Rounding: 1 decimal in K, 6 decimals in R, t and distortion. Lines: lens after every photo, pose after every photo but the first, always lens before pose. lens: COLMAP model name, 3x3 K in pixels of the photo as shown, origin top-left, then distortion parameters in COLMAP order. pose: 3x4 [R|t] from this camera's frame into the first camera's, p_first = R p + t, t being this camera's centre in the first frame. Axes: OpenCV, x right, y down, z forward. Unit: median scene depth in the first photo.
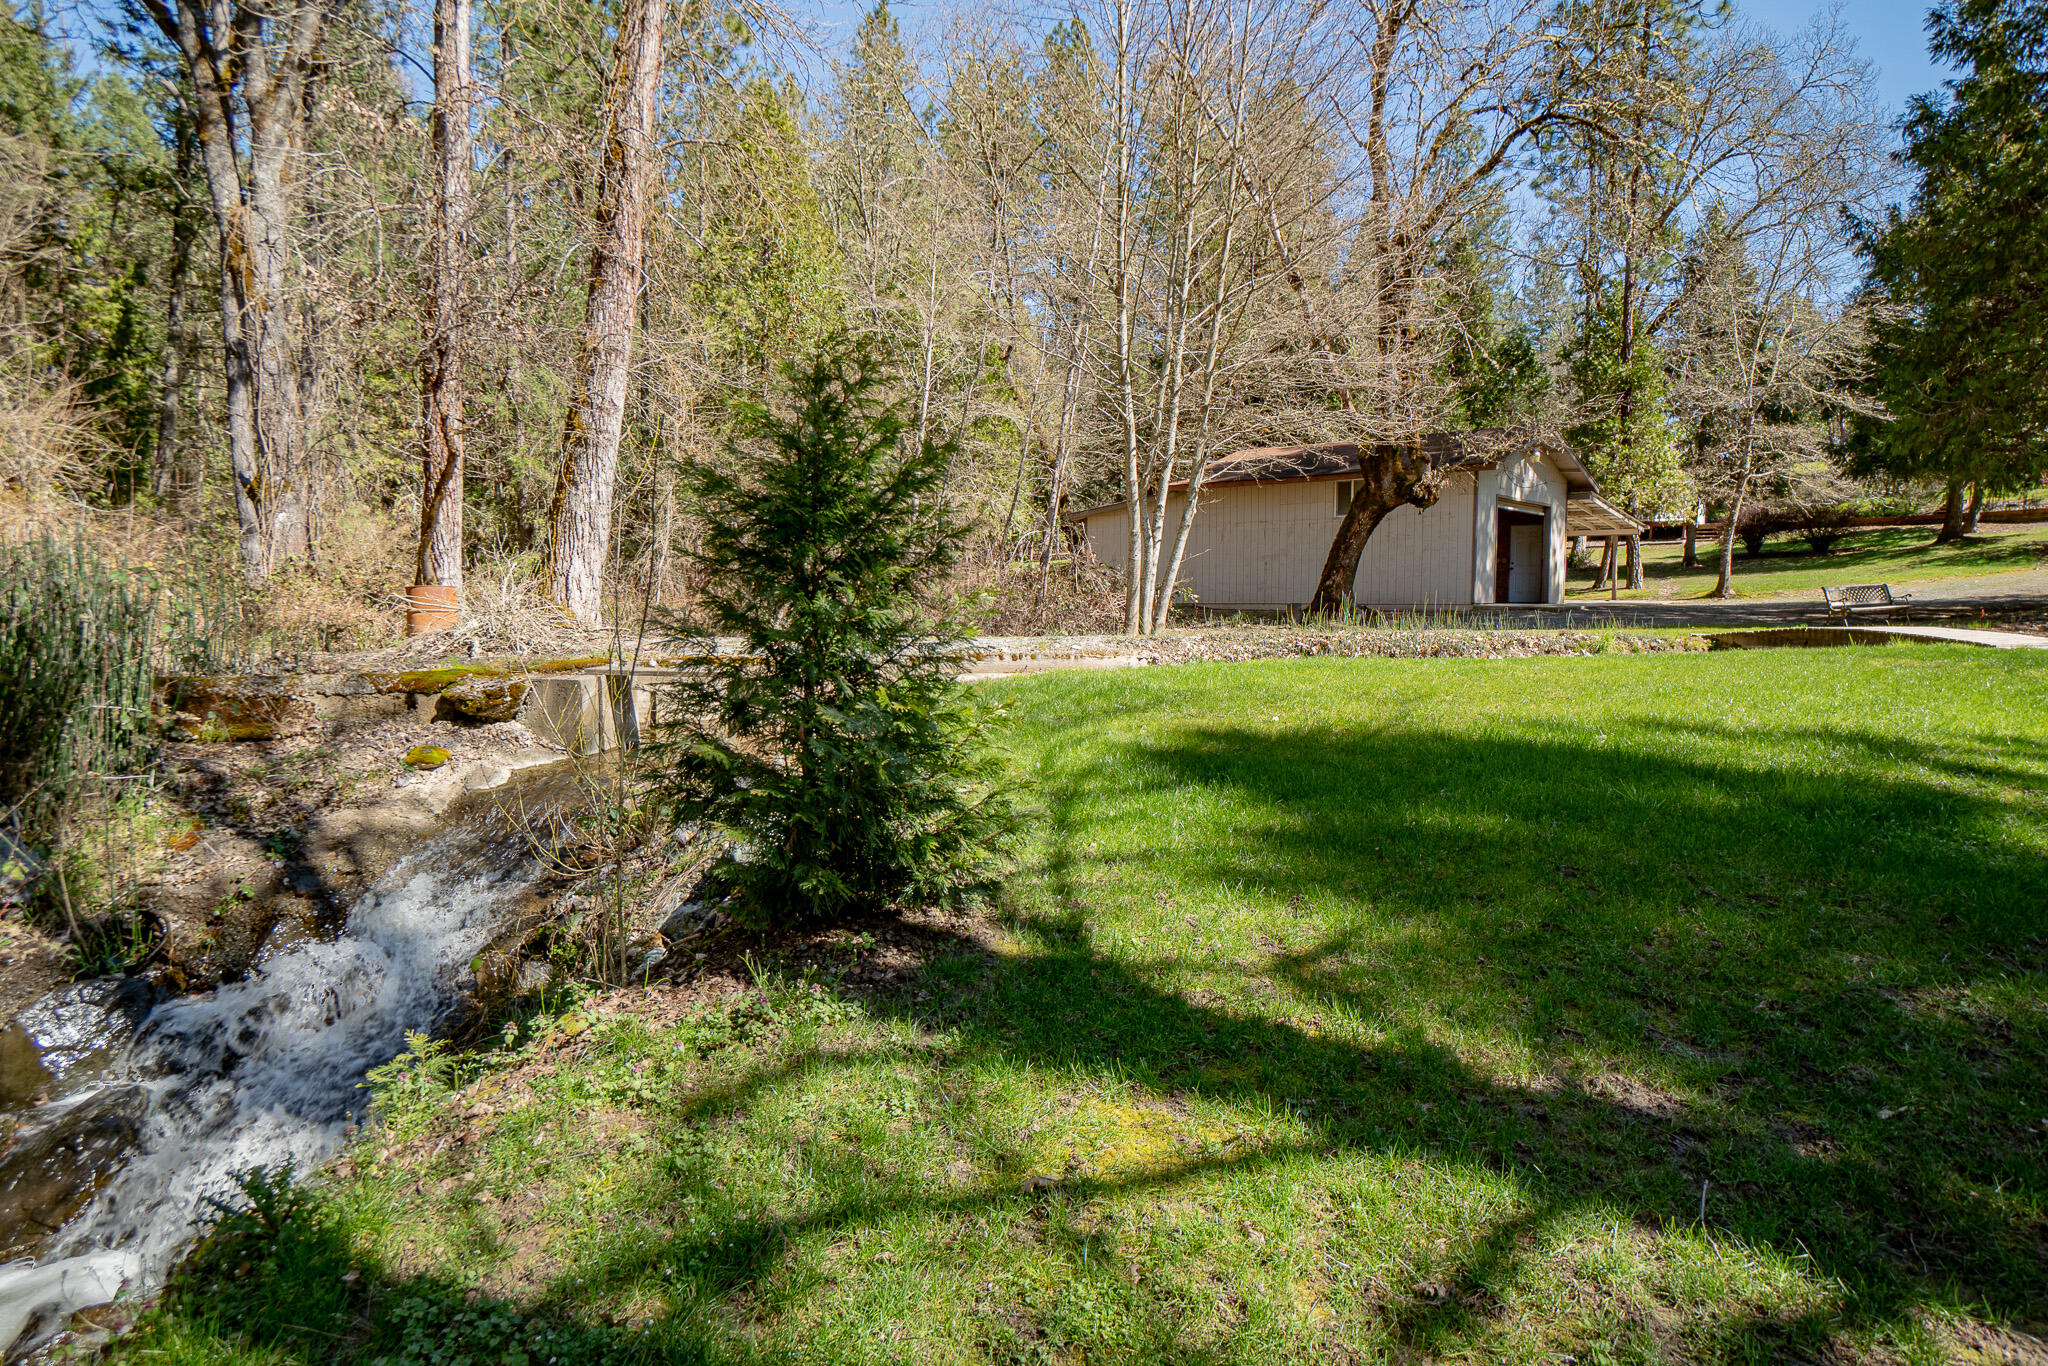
lens RADIAL K [[1217.5, 0, 977.3], [0, 1217.5, 681.5], [0, 0, 1]] dist [-0.028884, 0.030009]
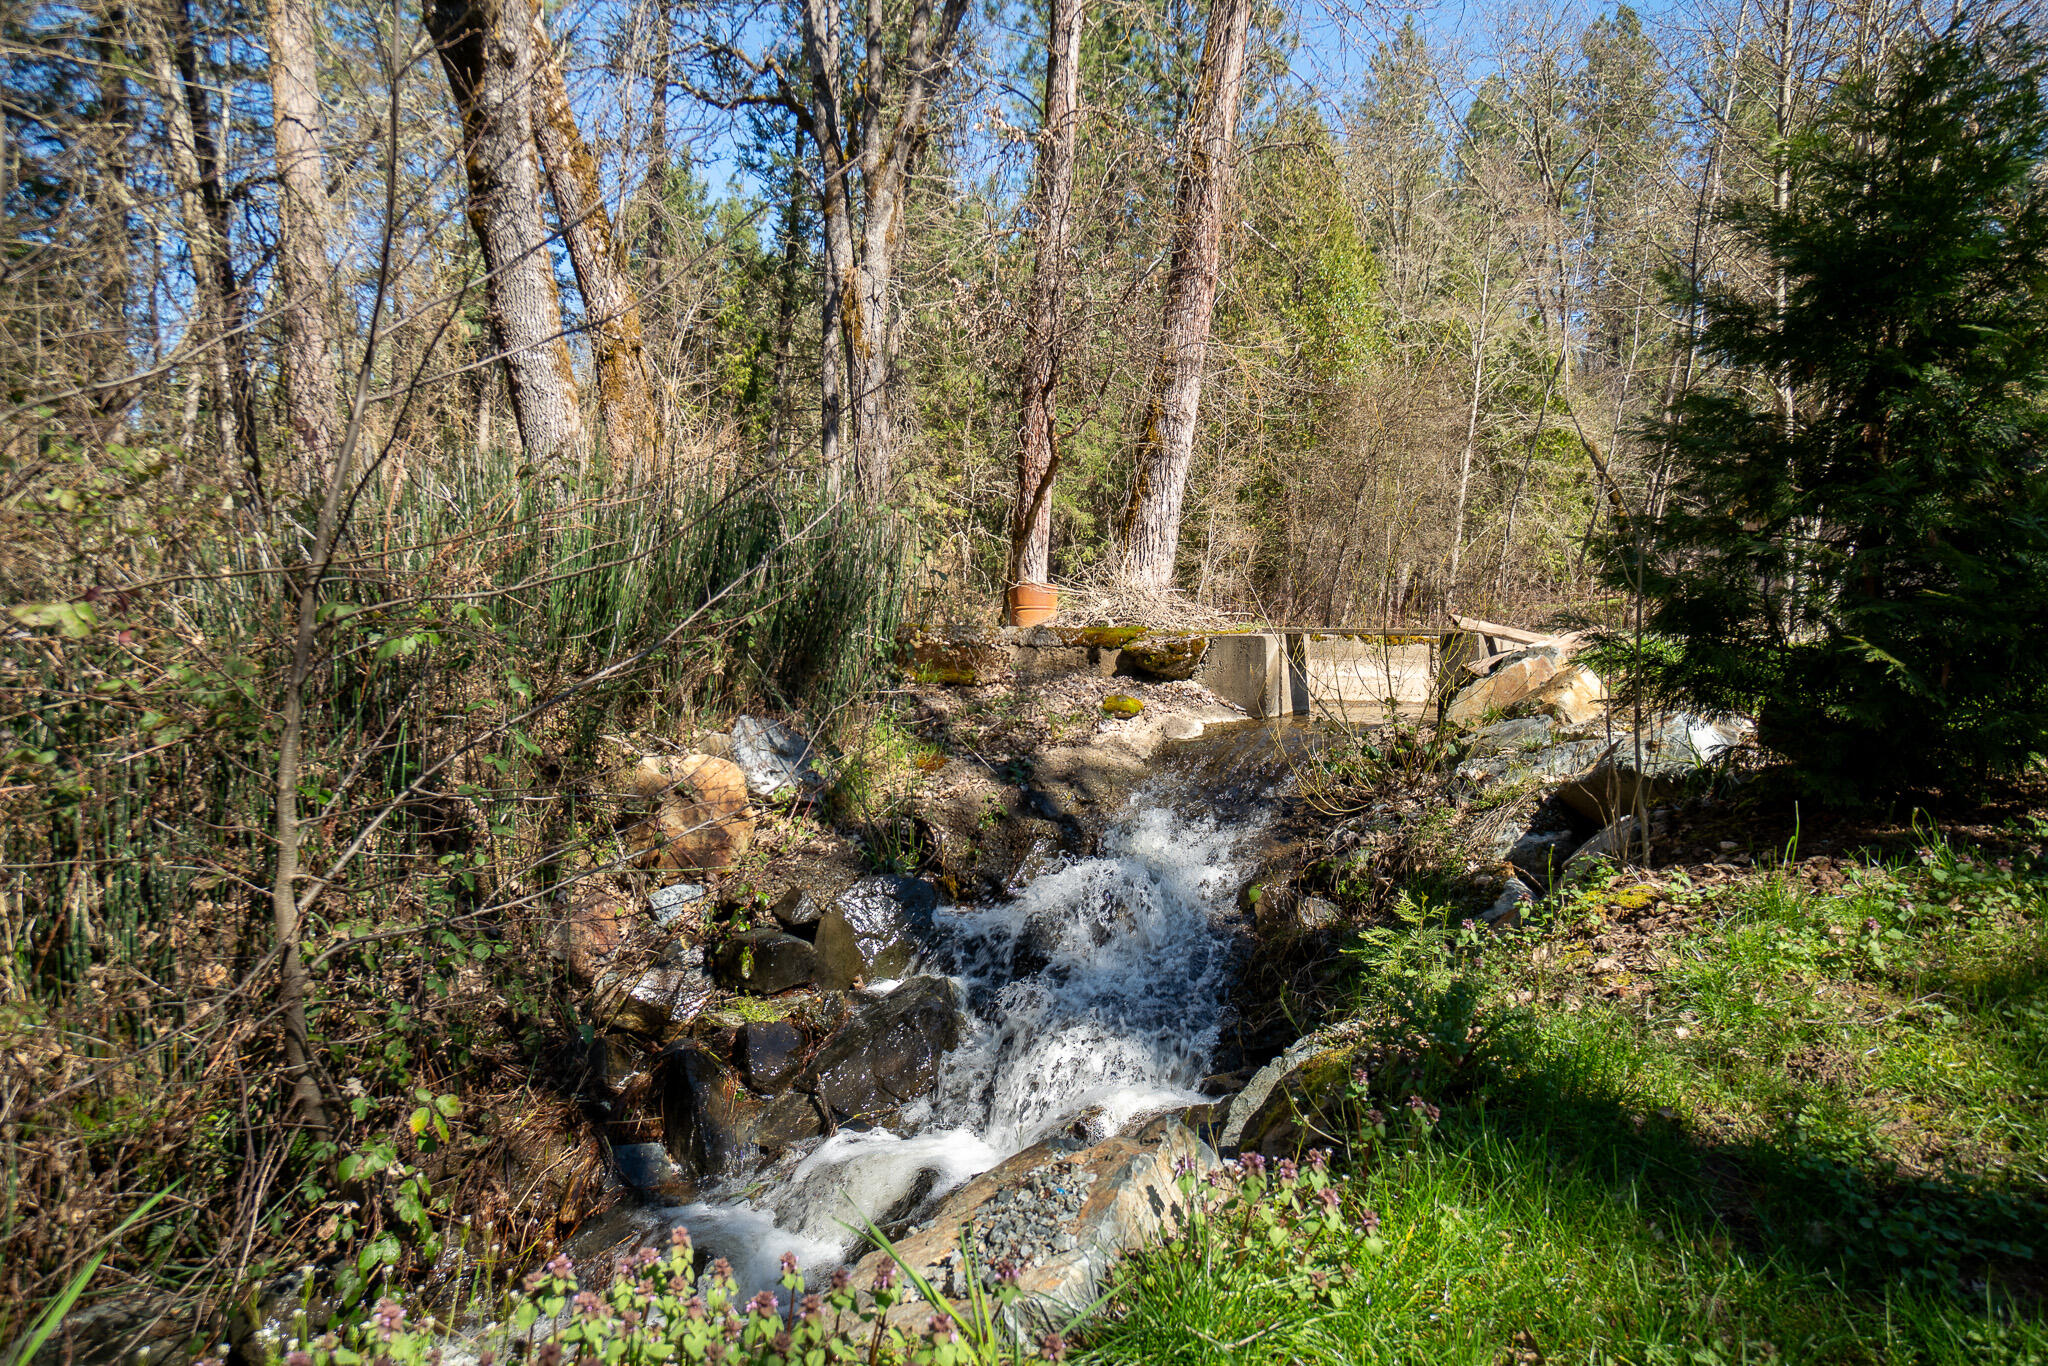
lens RADIAL K [[1217.5, 0, 977.3], [0, 1217.5, 681.5], [0, 0, 1]] dist [-0.028884, 0.030009]
pose [[0.924906, 0.017272, -0.379804, -0.173896], [-0.033358, 0.998802, -0.035811, 0.075126], [0.378731, 0.045791, 0.924373, 0.043150]]
